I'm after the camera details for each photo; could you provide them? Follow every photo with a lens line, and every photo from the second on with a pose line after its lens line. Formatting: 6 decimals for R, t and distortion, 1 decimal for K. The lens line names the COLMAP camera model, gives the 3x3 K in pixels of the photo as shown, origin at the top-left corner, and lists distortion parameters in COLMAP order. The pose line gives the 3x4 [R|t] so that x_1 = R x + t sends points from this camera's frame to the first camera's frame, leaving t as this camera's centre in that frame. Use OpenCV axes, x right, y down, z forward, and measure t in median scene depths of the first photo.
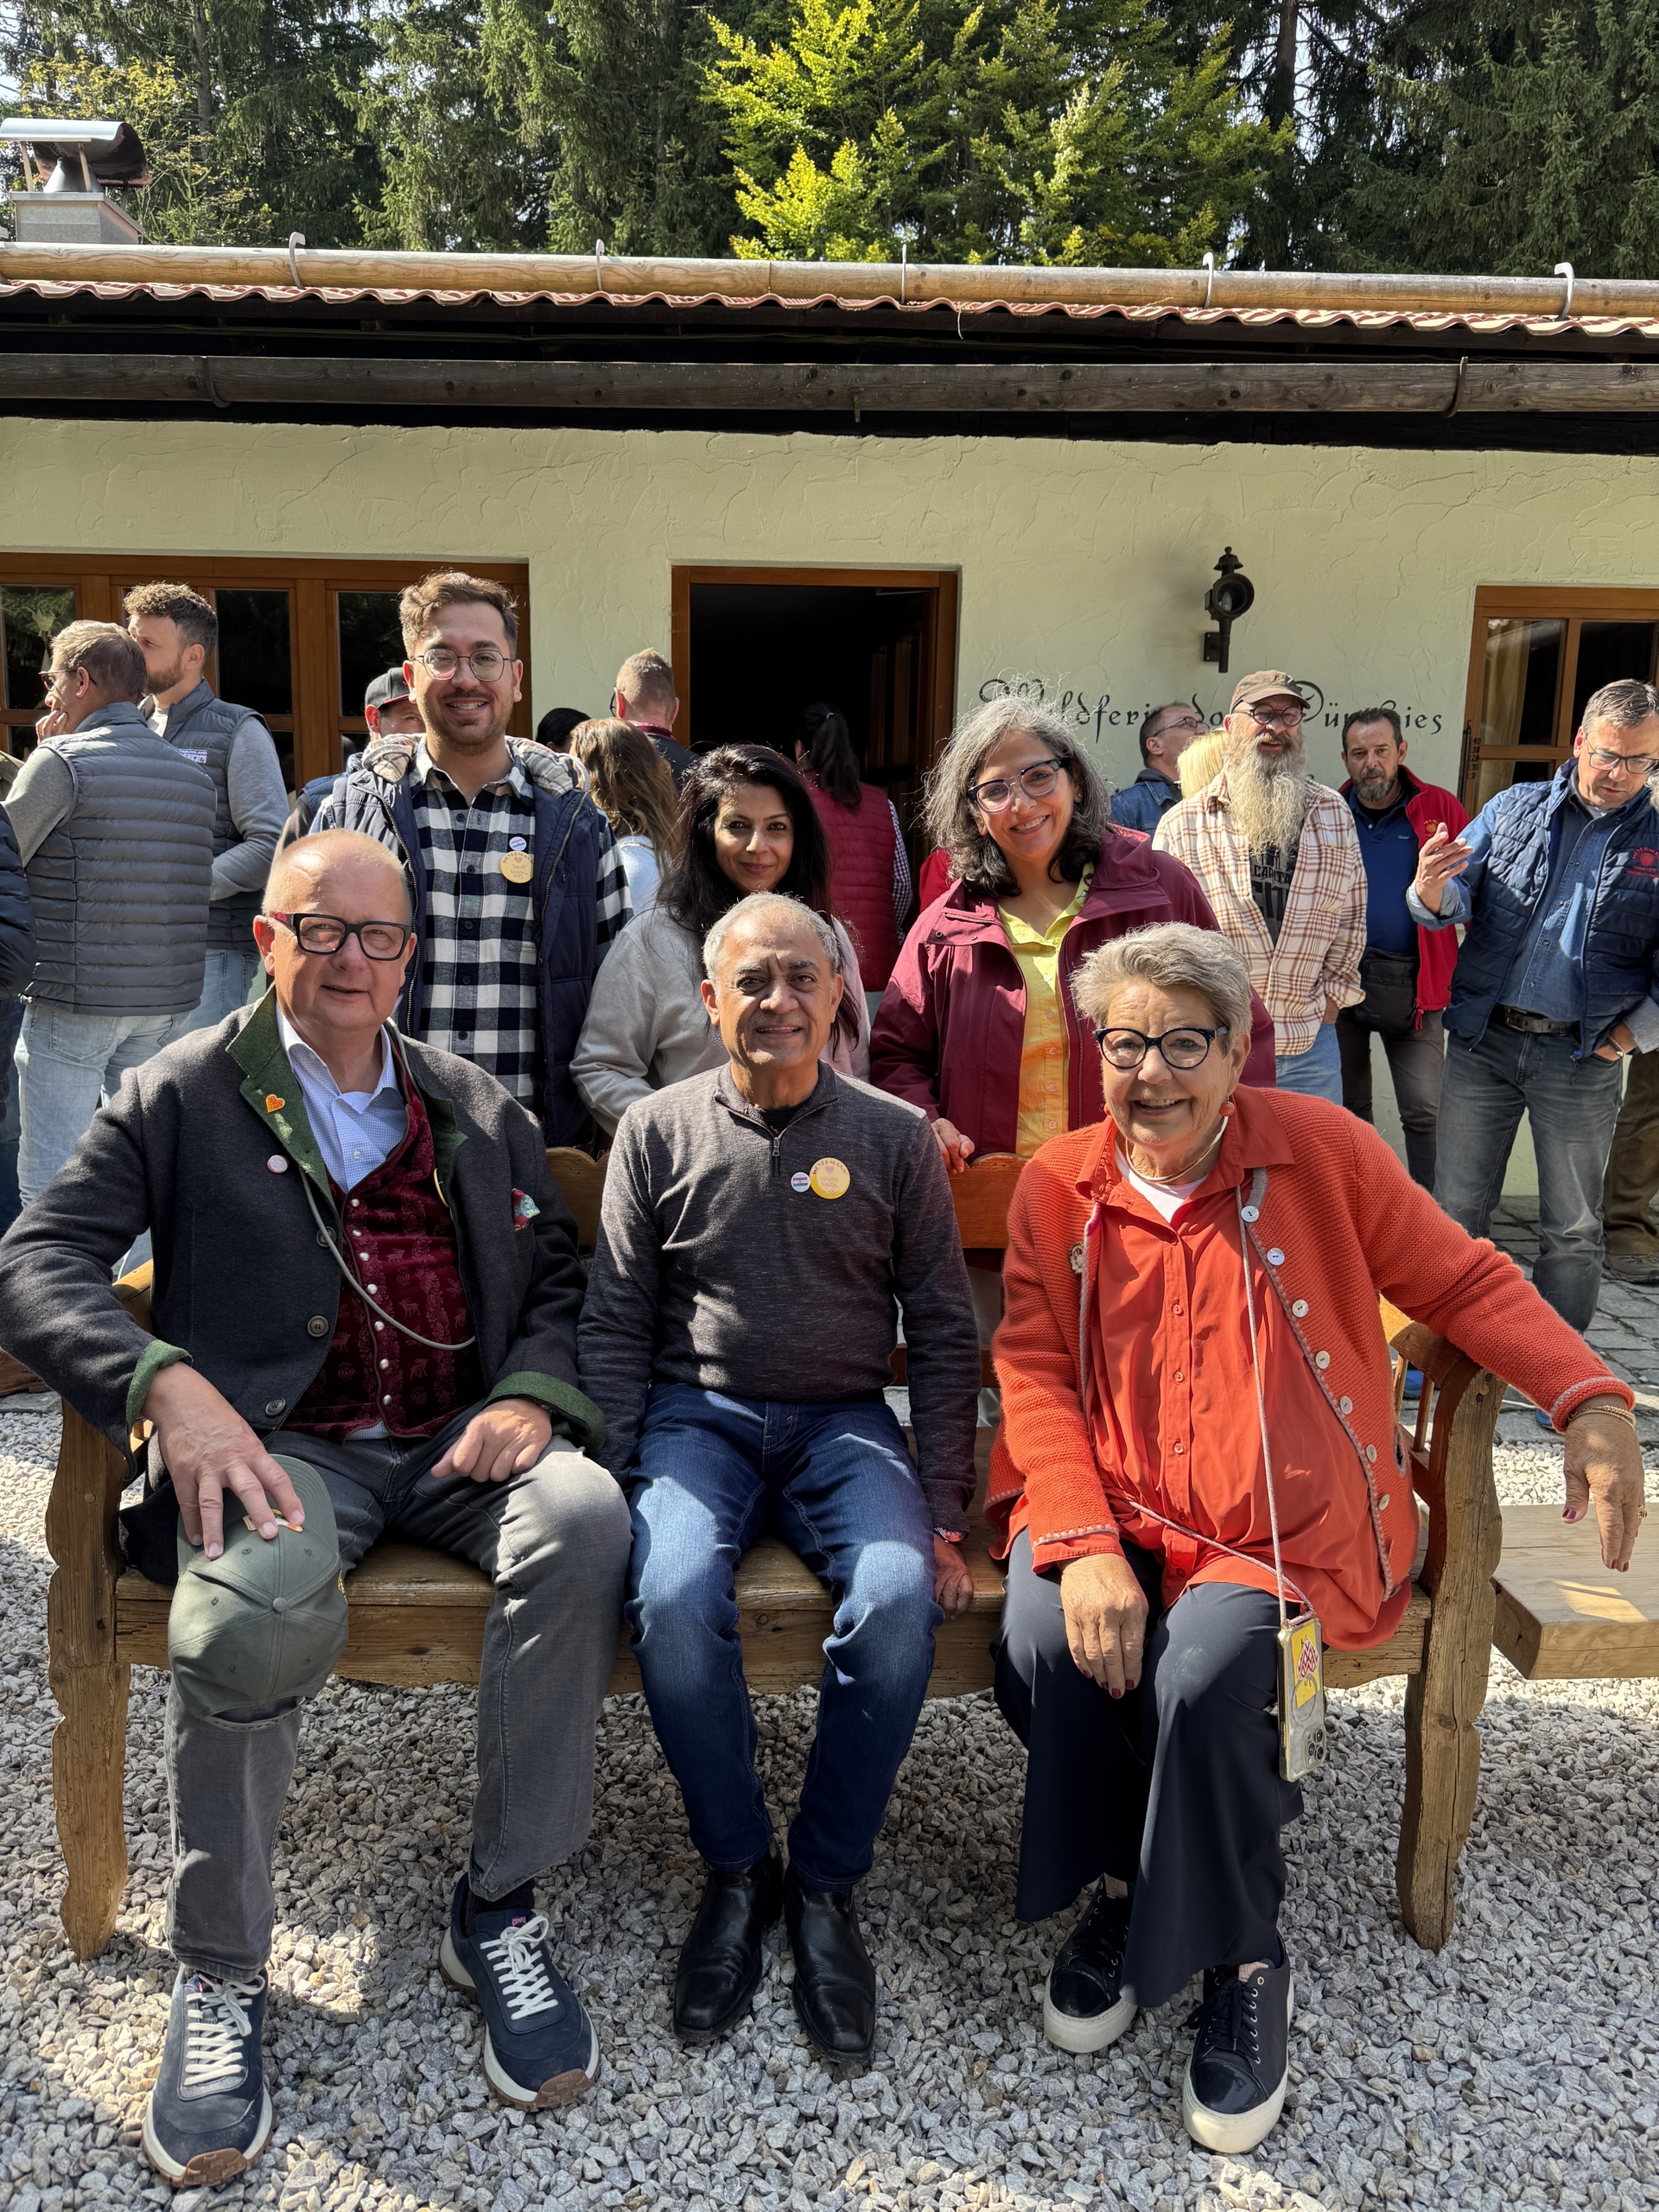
lens RADIAL K [[1537.2, 0, 818.4], [0, 1537.2, 1100.2], [0, 0, 1]] dist [-0.006849, -0.003056]
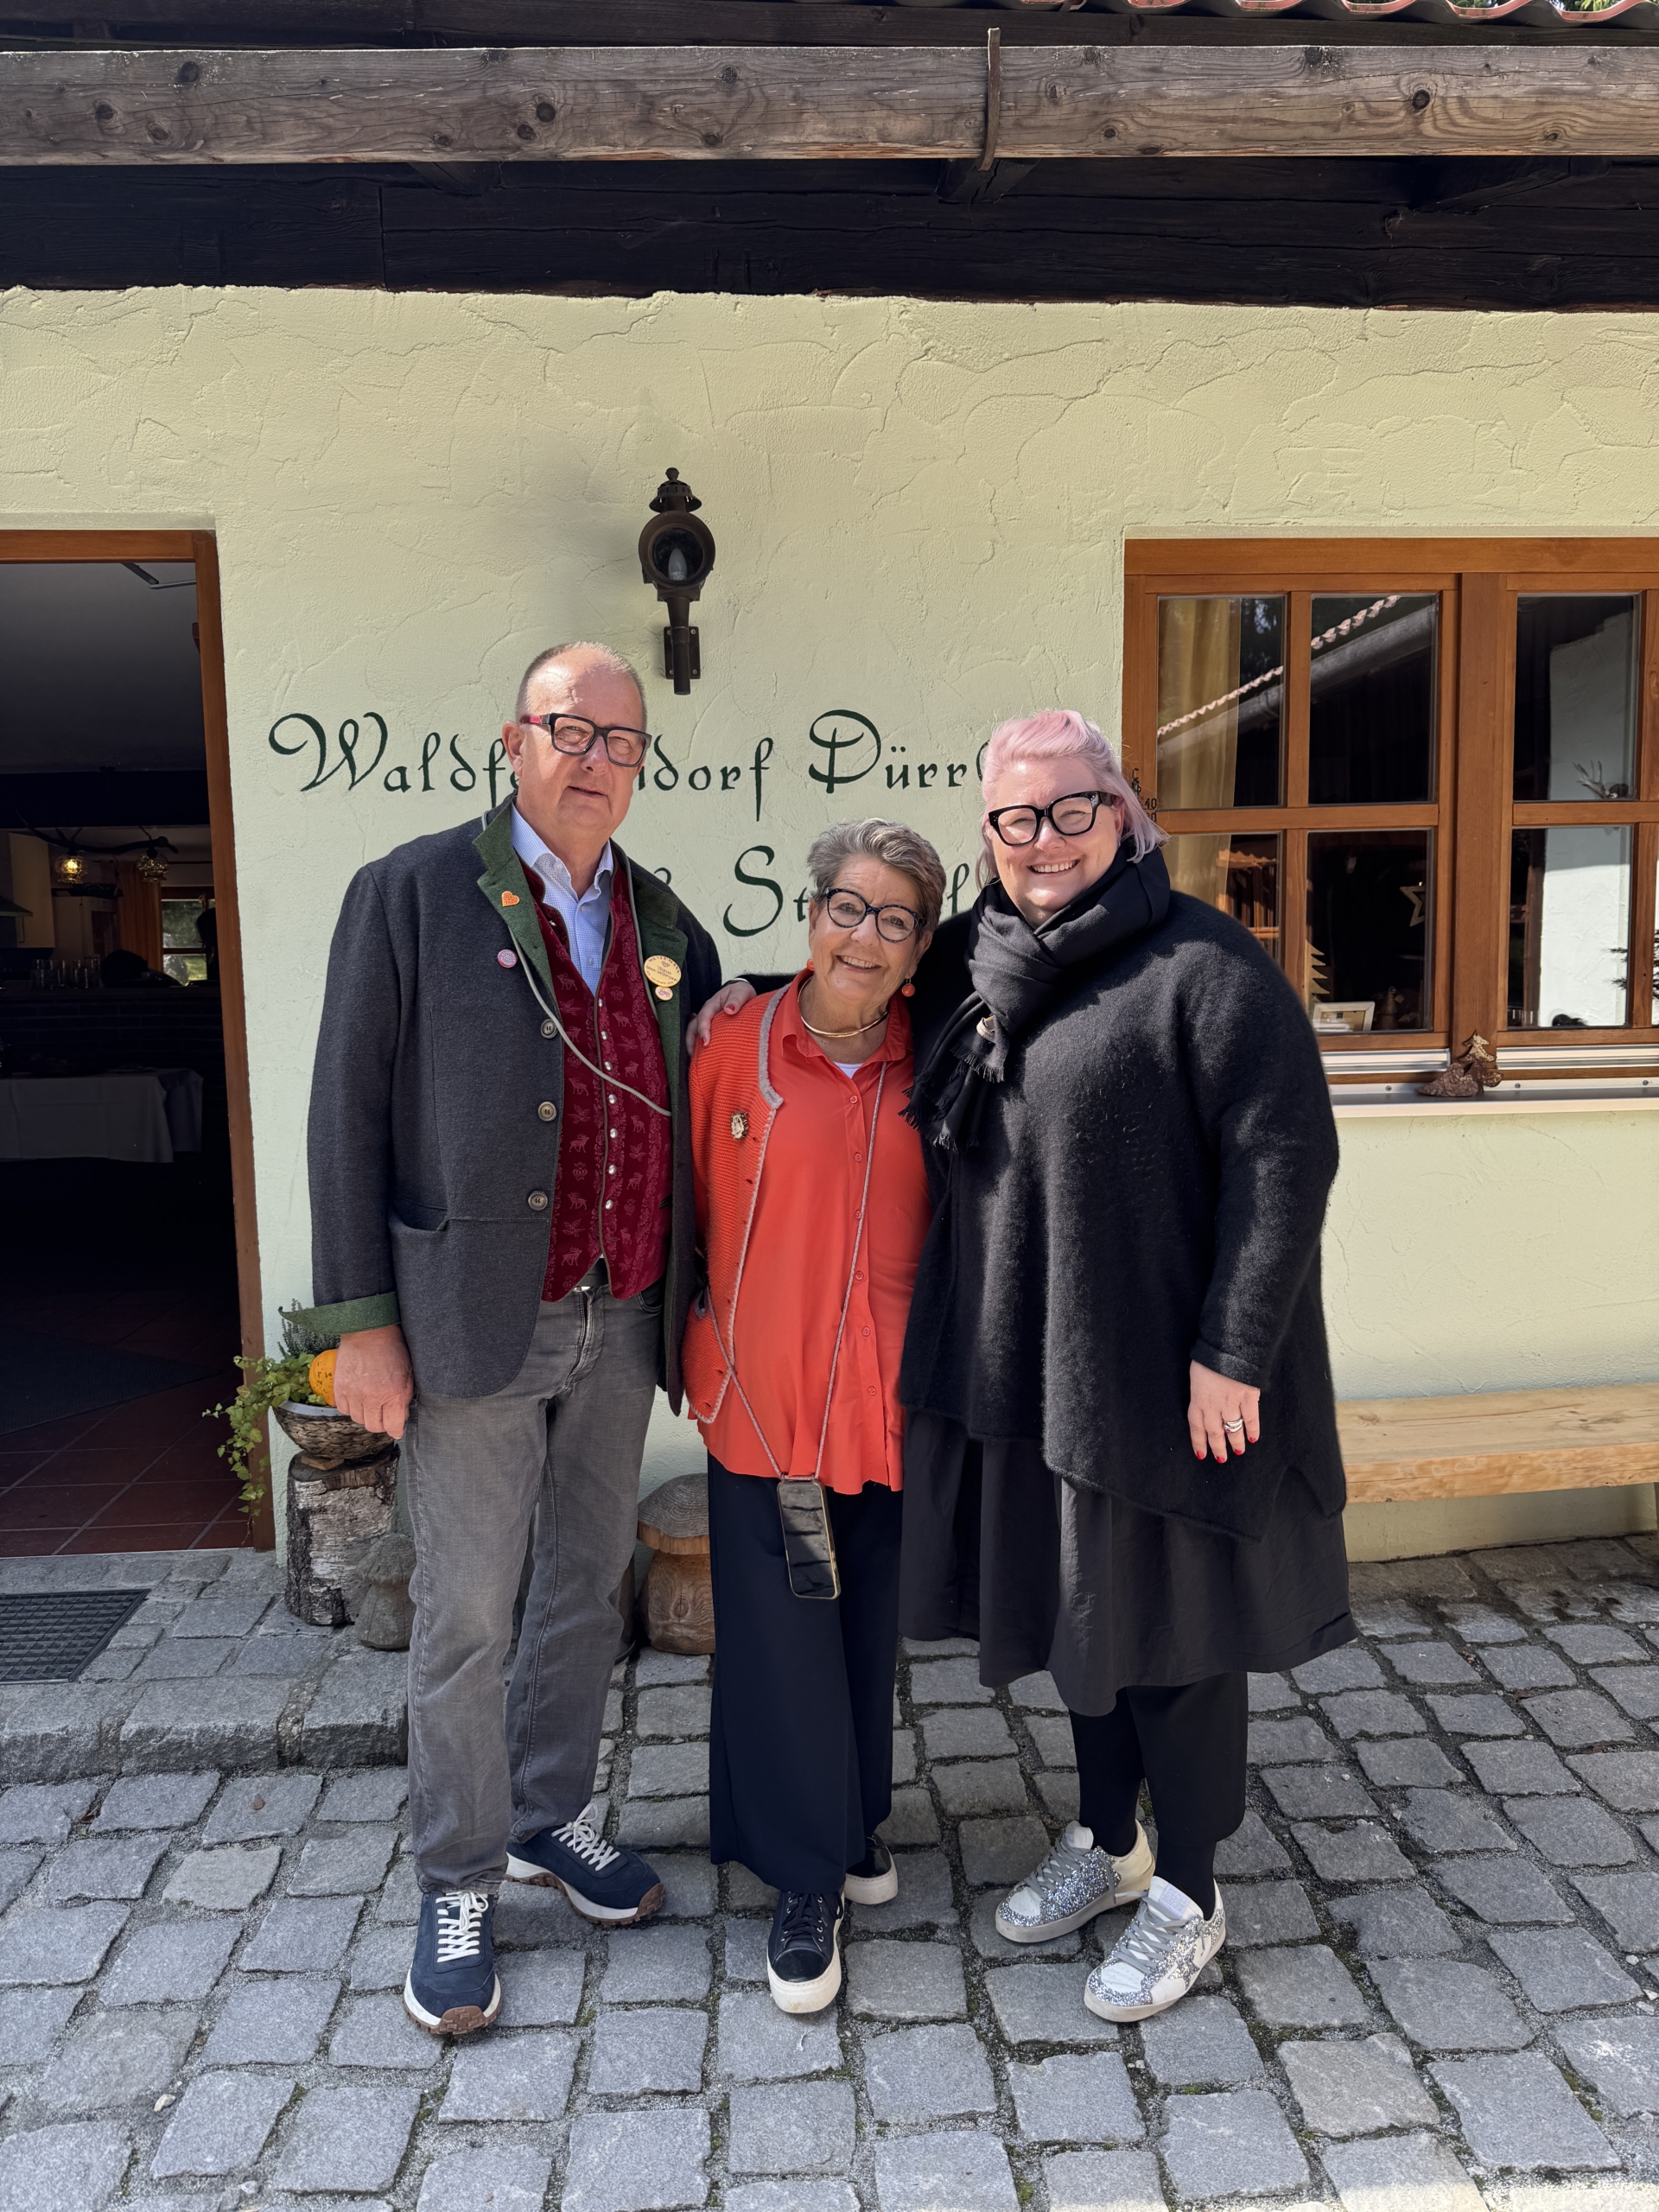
lens RADIAL K [[1508.6, 0, 825.1], [0, 1508.6, 1106.0], [0, 0, 1]] dist [0.000114, -0.038604]
pose [[0.997505, -0.030966, 0.063435, 0.624852], [0.035002, 0.997366, -0.063535, -0.211300], [-0.061300, 0.065597, 0.995962, 1.047191]]
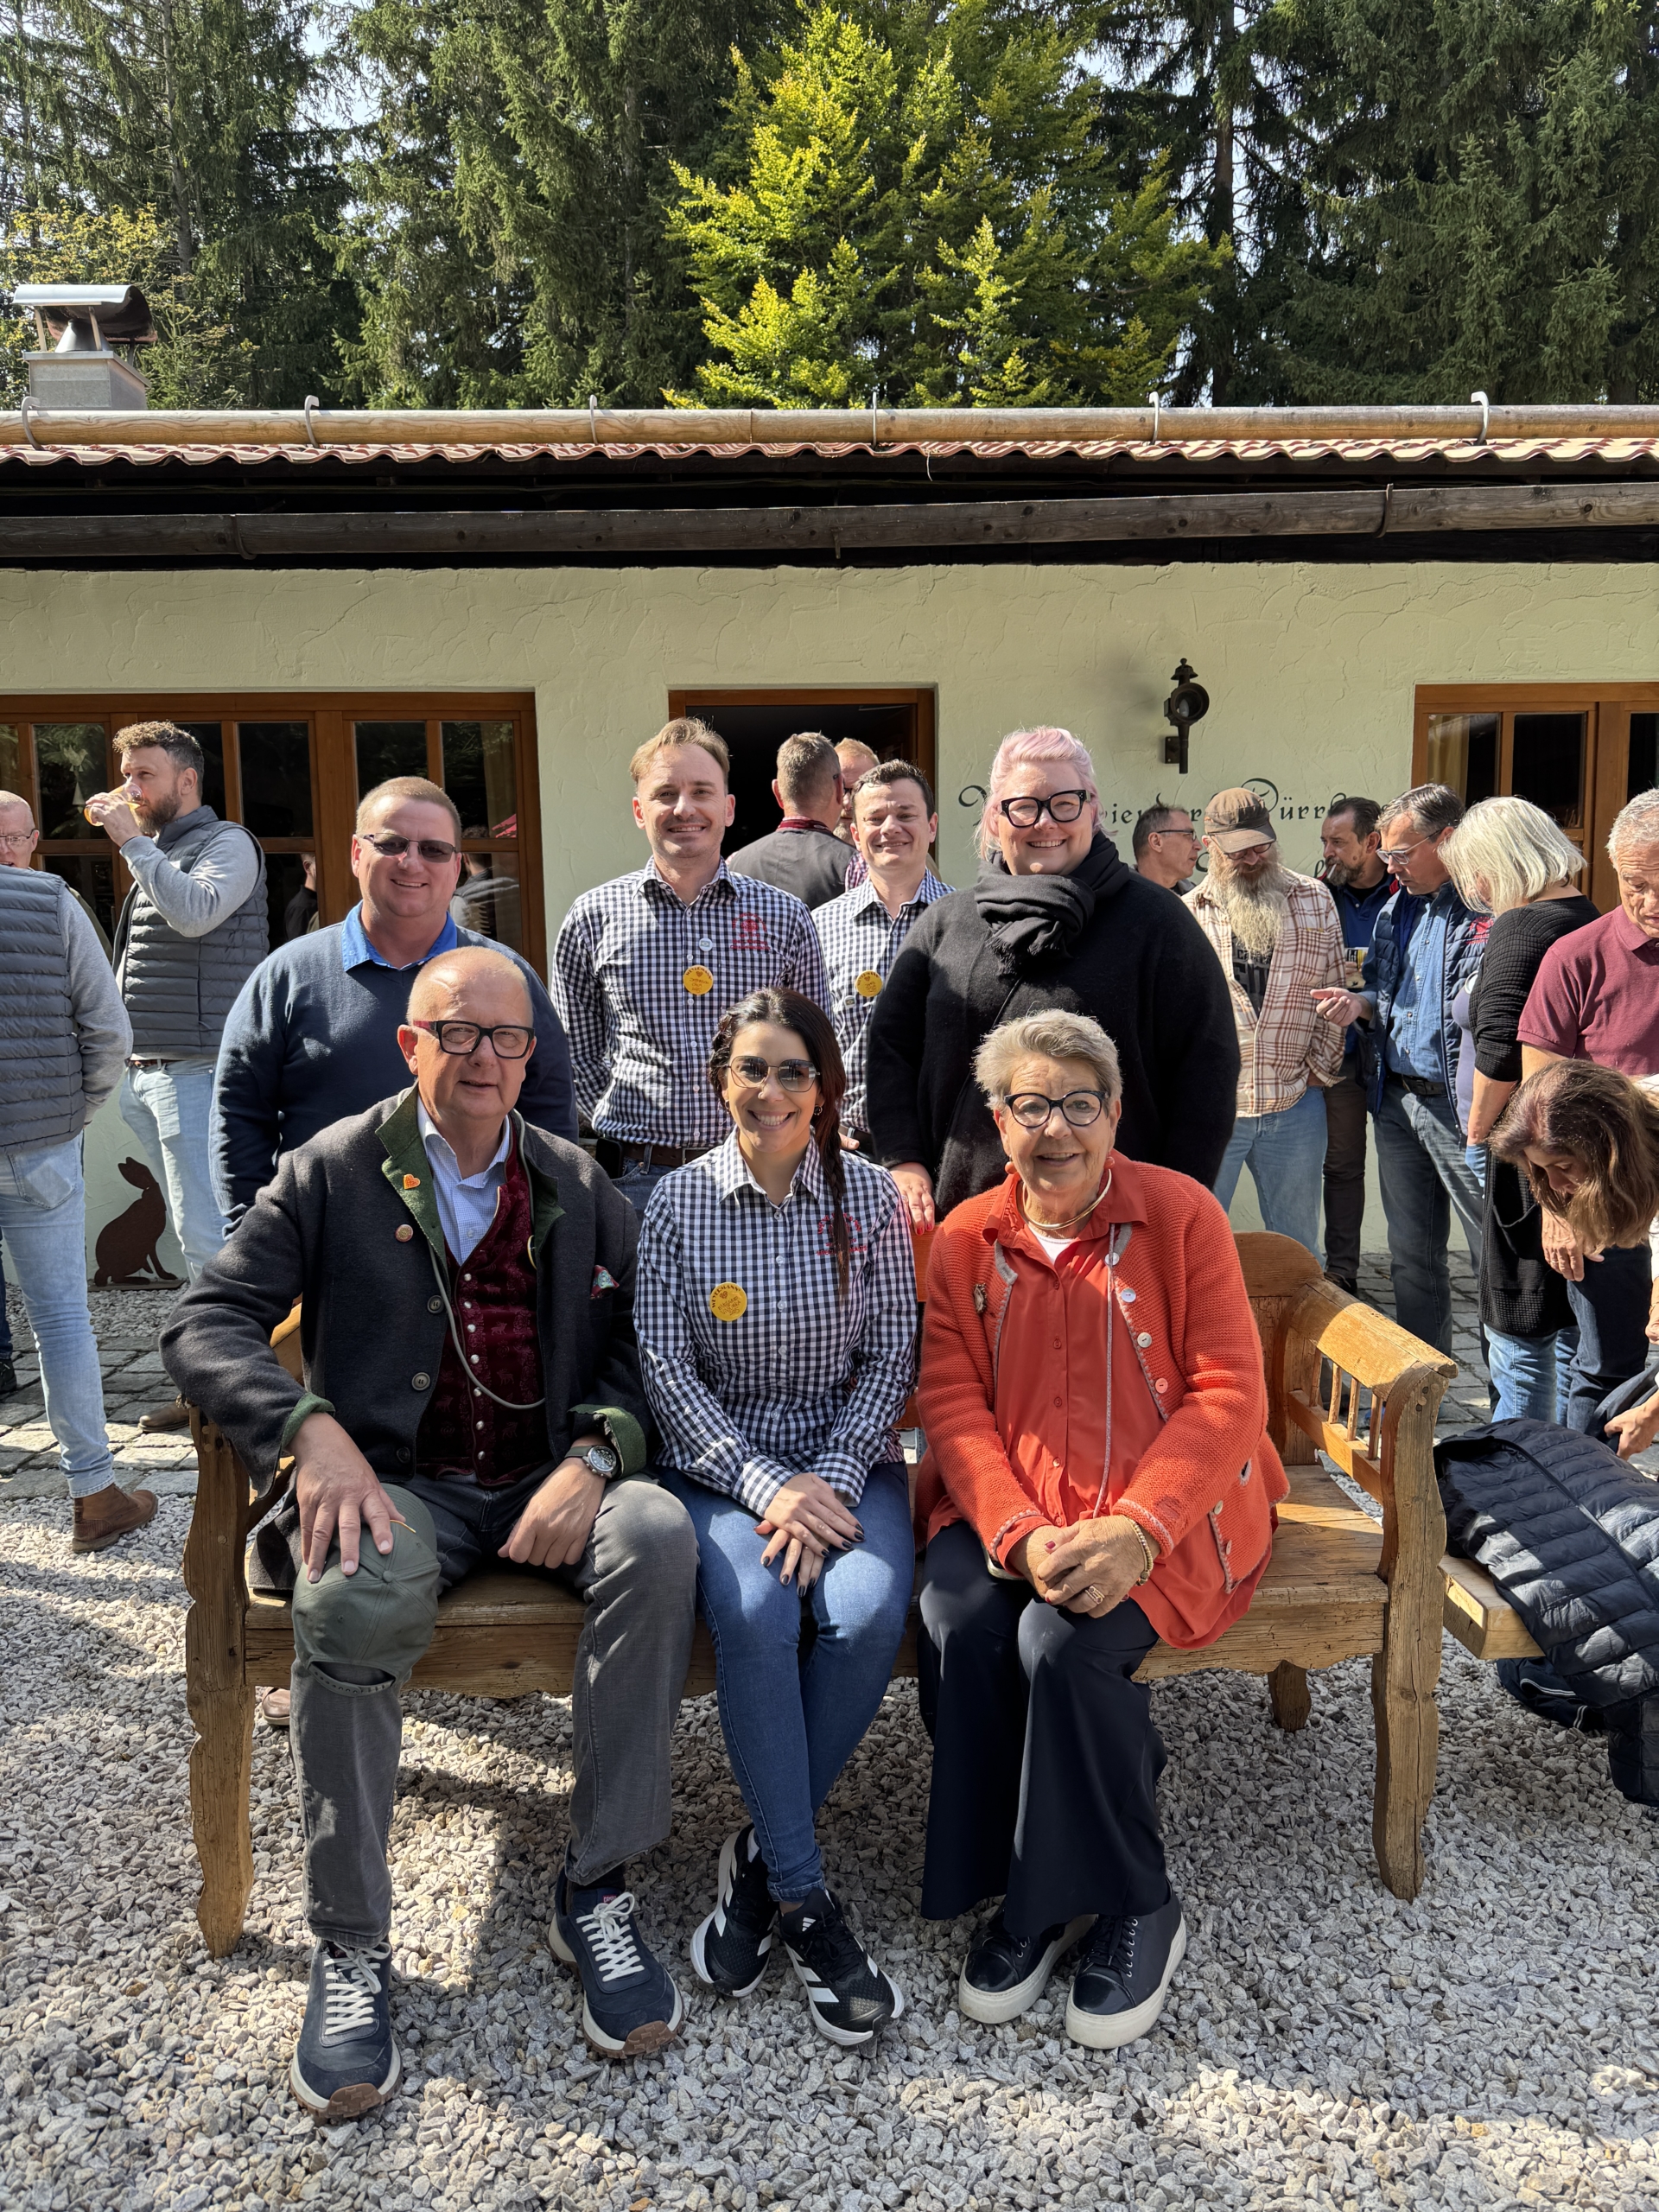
lens RADIAL K [[1535.5, 0, 829.9], [0, 1535.5, 1111.3], [0, 0, 1]] dist [-0.002840, -0.004347]
pose [[0.999308, -0.033877, 0.015334, -0.020087], [0.034623, 0.998080, -0.051359, 0.010671], [-0.013565, 0.051855, 0.998563, -0.128554]]
